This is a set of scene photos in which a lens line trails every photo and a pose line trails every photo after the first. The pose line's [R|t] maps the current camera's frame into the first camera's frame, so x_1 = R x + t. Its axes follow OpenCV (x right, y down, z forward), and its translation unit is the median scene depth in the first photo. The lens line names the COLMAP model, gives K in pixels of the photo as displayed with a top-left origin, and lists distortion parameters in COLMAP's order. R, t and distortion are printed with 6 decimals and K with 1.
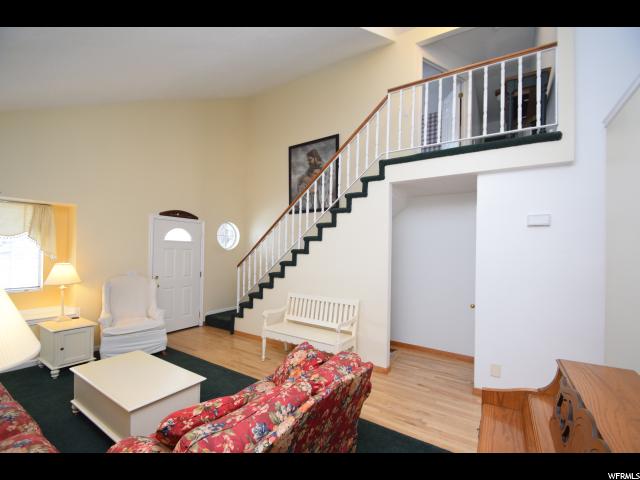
lens RADIAL K [[282.0, 0, 319.1], [0, 282.0, 252.4], [0, 0, 1]] dist [-0.000770, -0.000319]
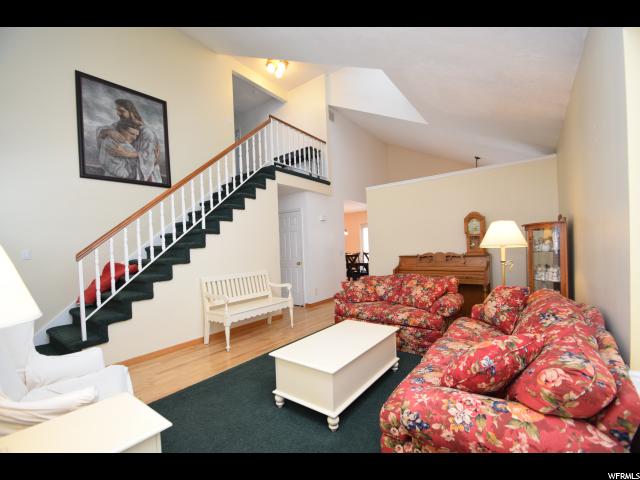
lens RADIAL K [[282.0, 0, 318.8], [0, 282.0, 243.3], [0, 0, 1]] dist [-0.000770, -0.000319]
pose [[0.080878, -0.020975, 0.996503, -0.752289], [0.035779, 0.999195, 0.018128, 0.024871], [-0.996082, 0.034188, 0.081564, 0.445122]]
